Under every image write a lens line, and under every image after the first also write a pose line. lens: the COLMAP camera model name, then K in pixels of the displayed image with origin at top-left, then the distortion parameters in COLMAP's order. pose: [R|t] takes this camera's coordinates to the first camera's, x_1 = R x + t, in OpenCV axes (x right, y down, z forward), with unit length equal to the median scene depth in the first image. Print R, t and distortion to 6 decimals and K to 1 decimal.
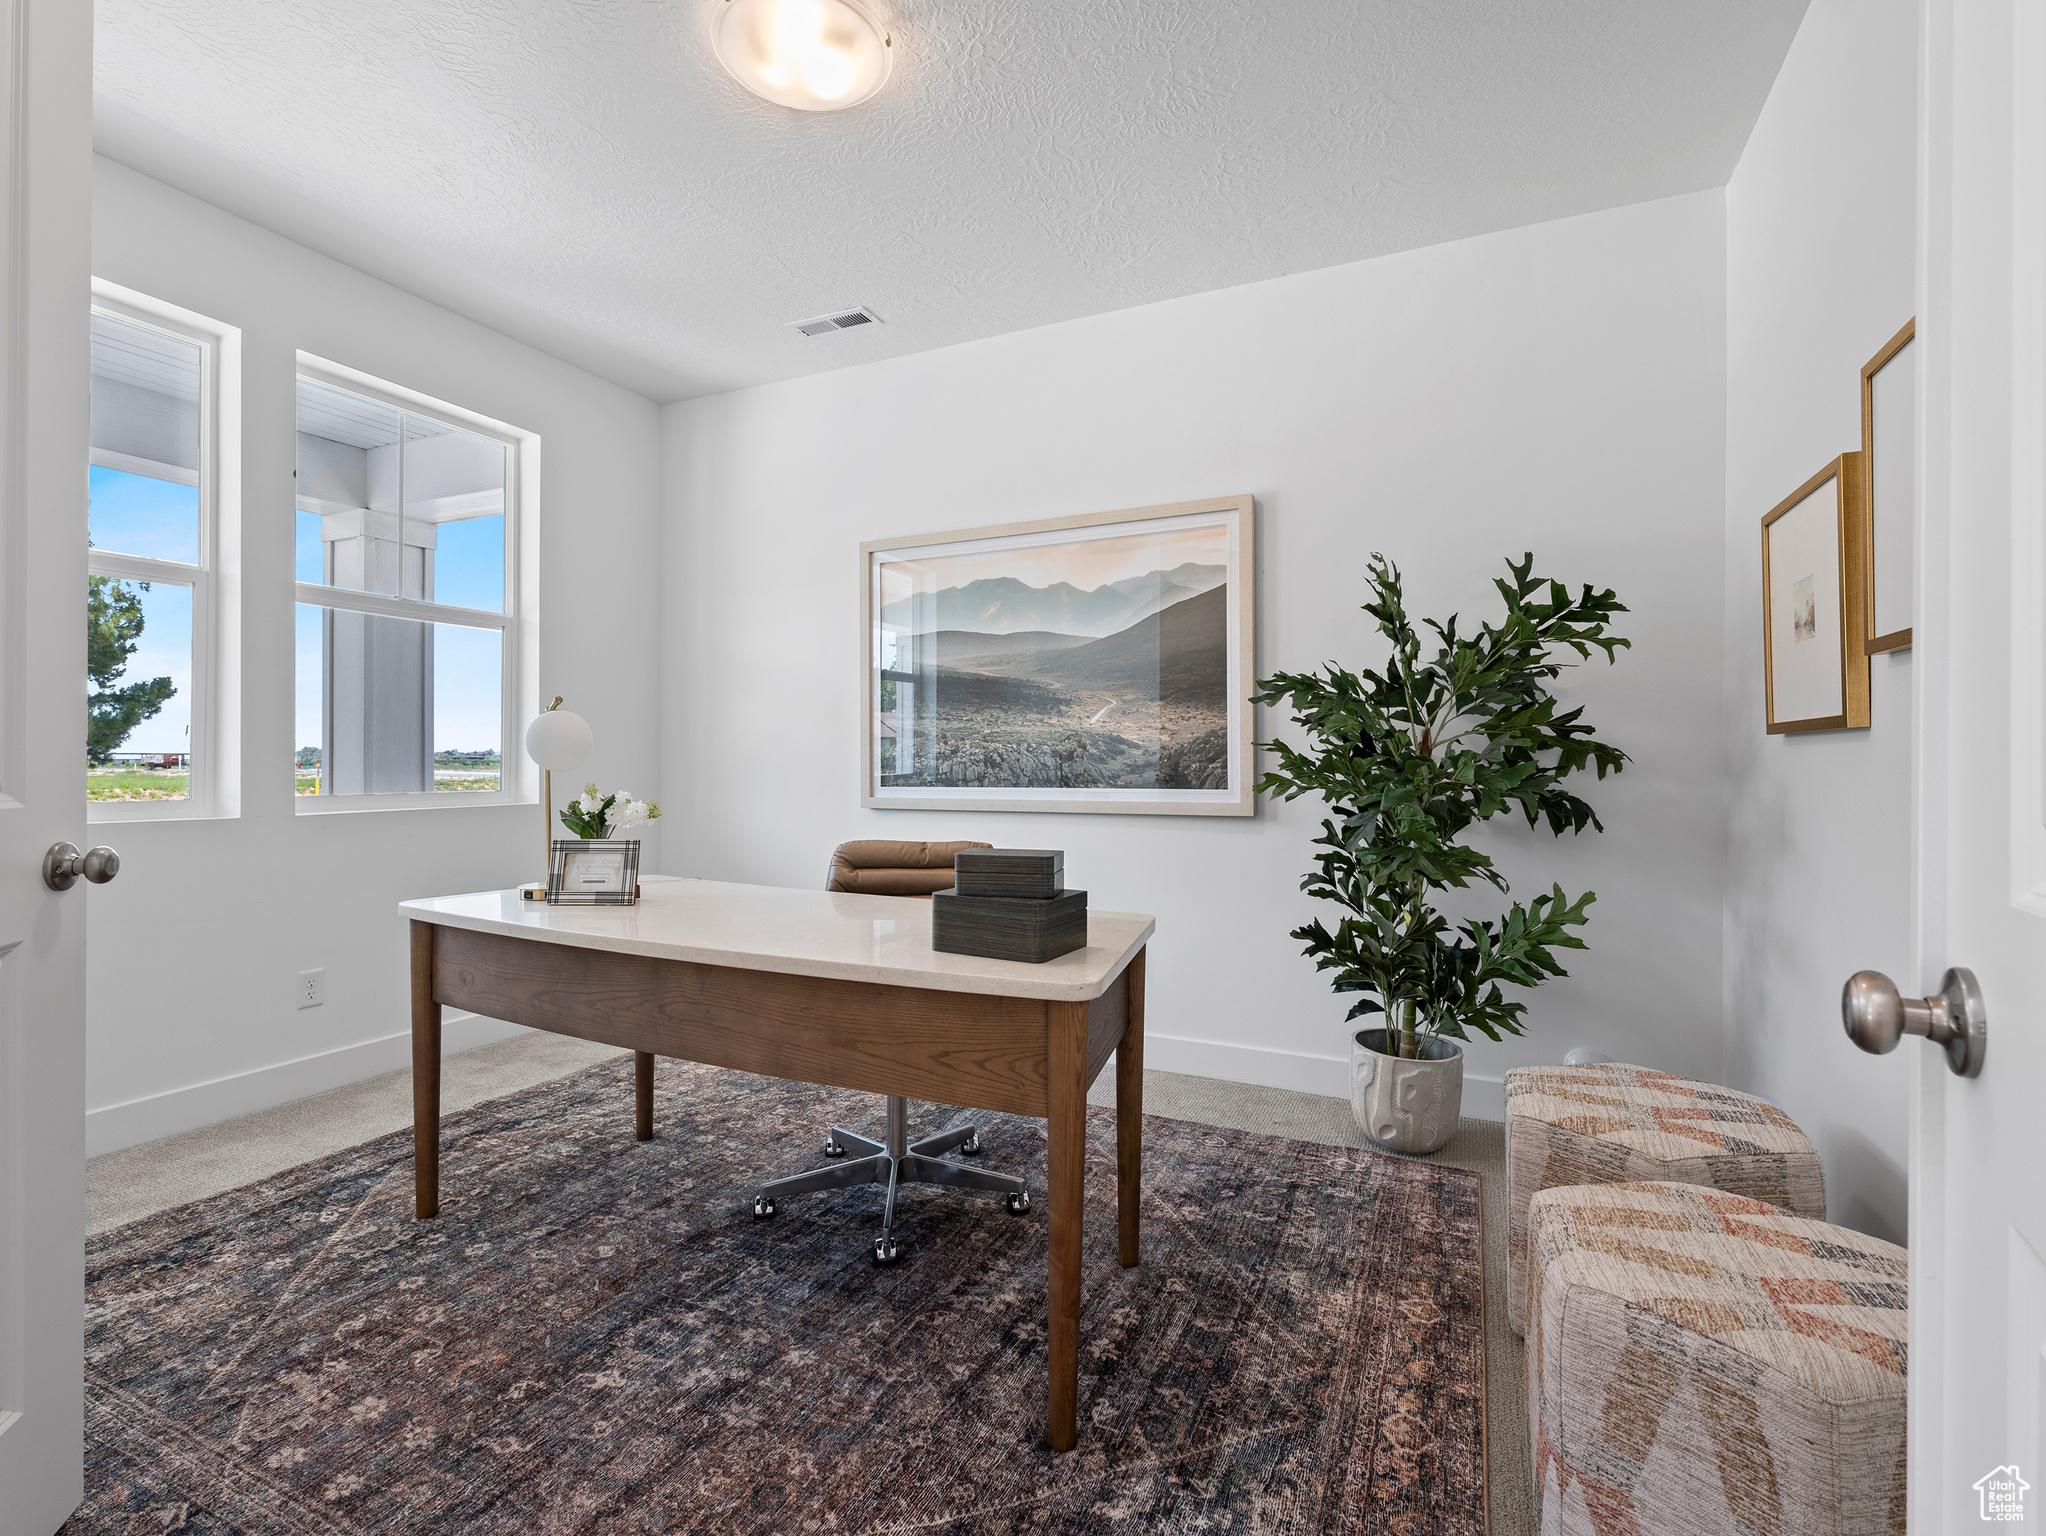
lens RADIAL K [[935.1, 0, 1015.4], [0, 935.1, 762.9], [0, 0, 1]] dist [-0.025164, -0.000090]
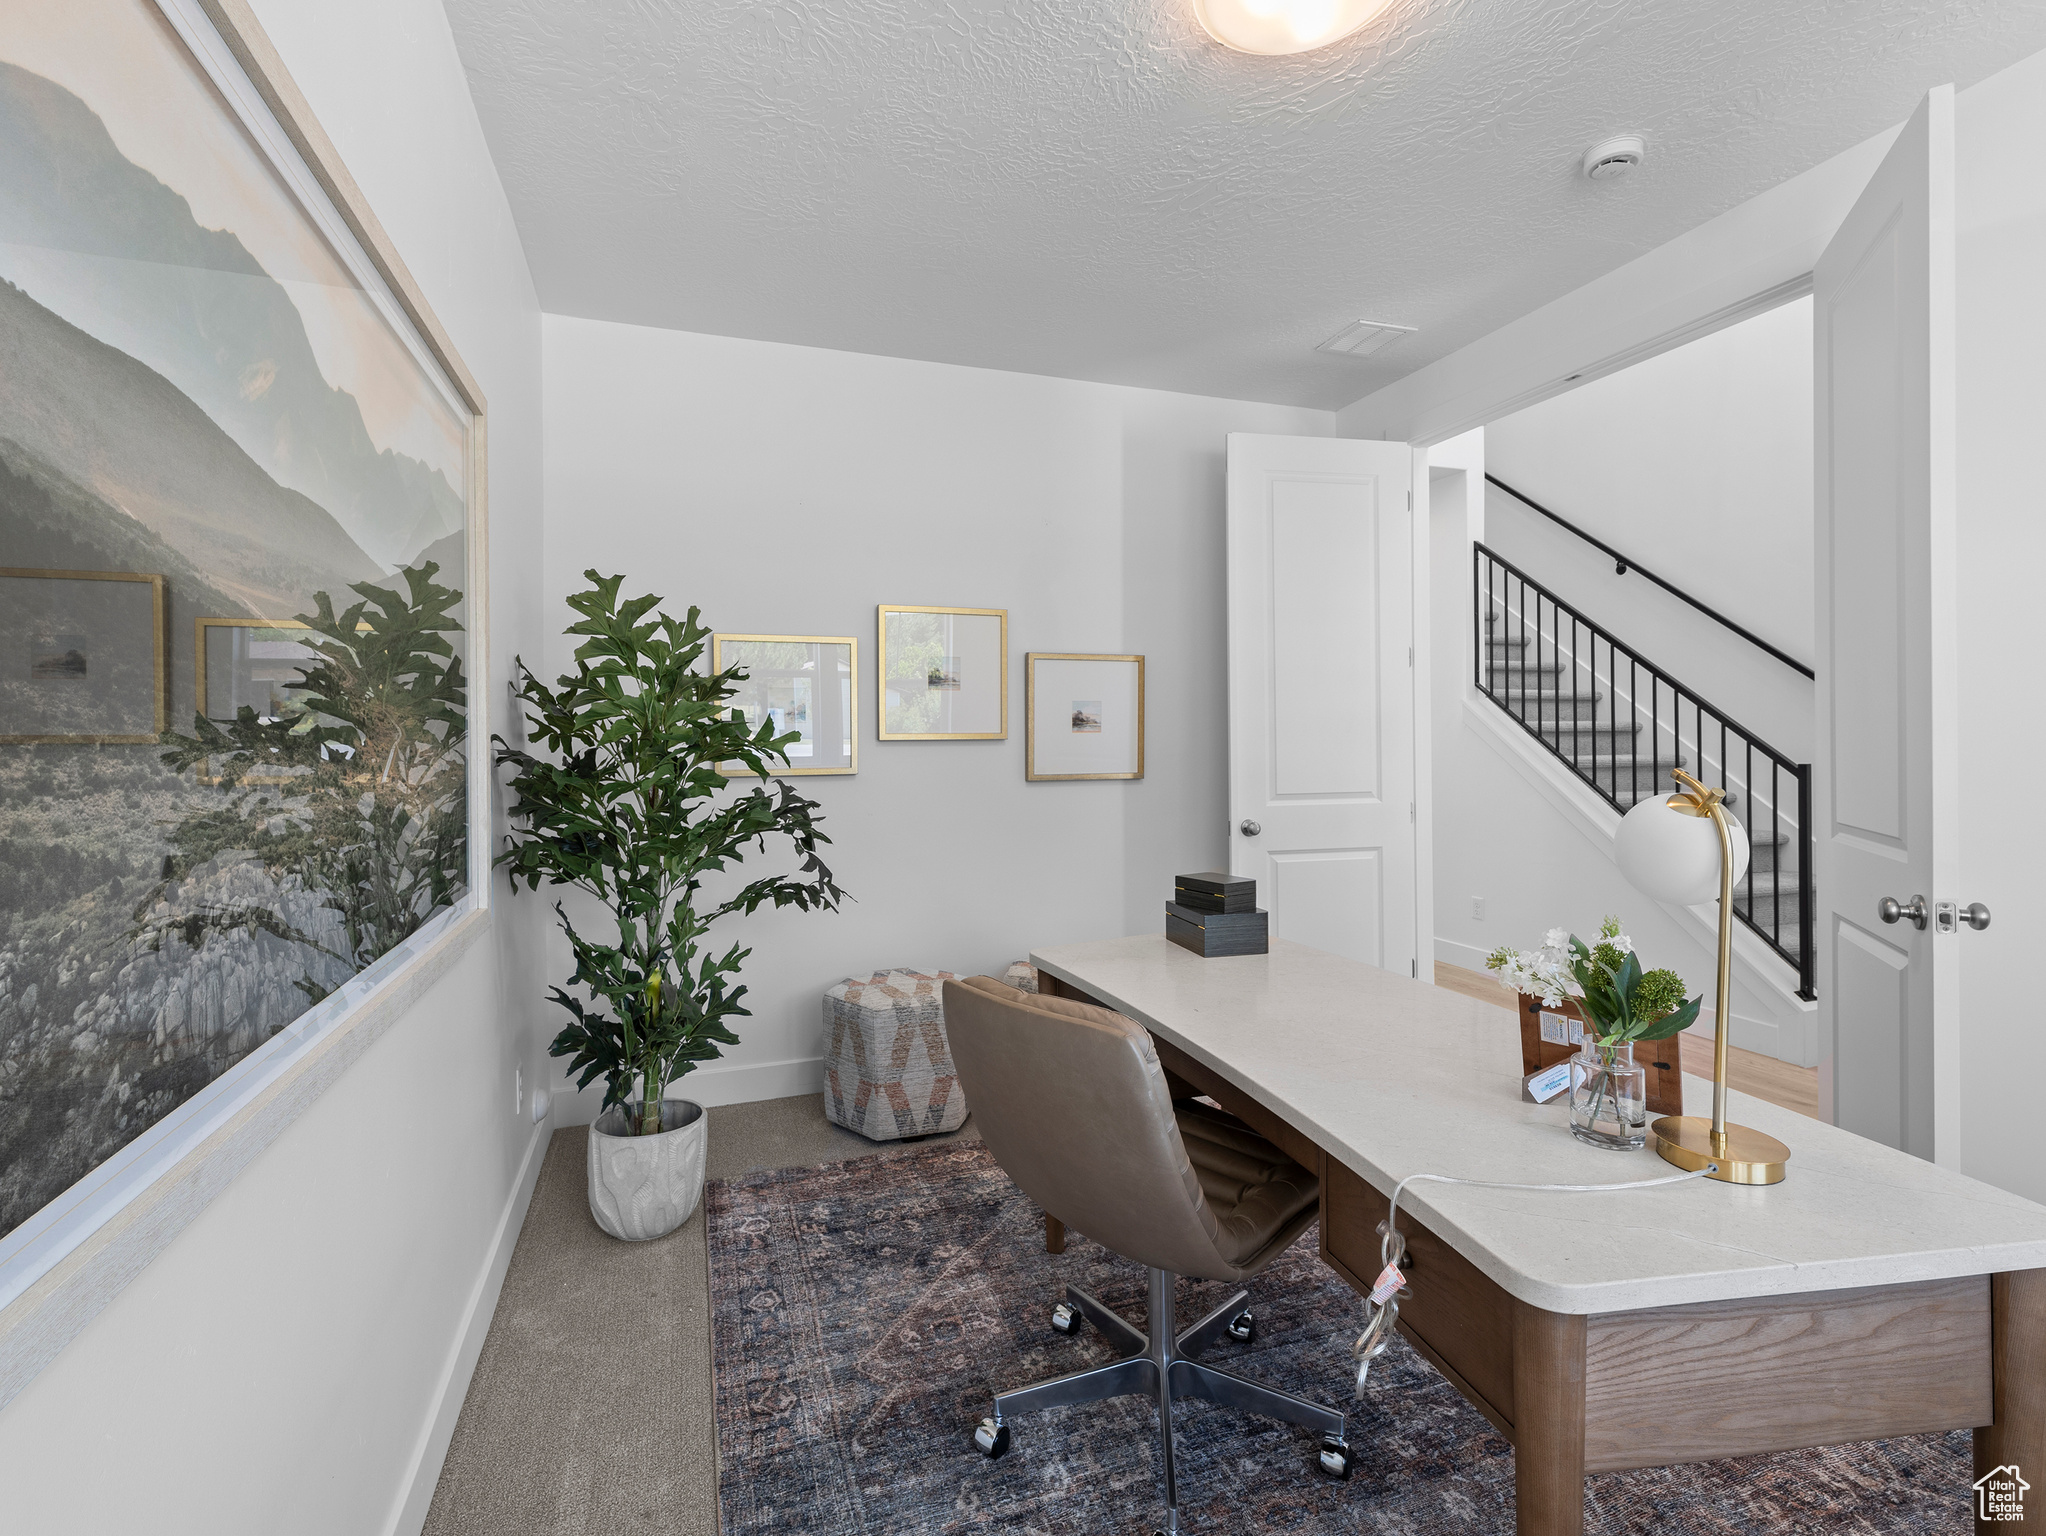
lens RADIAL K [[935.1, 0, 1015.4], [0, 935.1, 762.9], [0, 0, 1]] dist [-0.025164, -0.000090]
pose [[-0.704441, -0.014079, 0.709623, -0.586785], [0.010207, 0.999499, 0.029963, -0.091525], [-0.709689, 0.028350, -0.703944, 1.642490]]
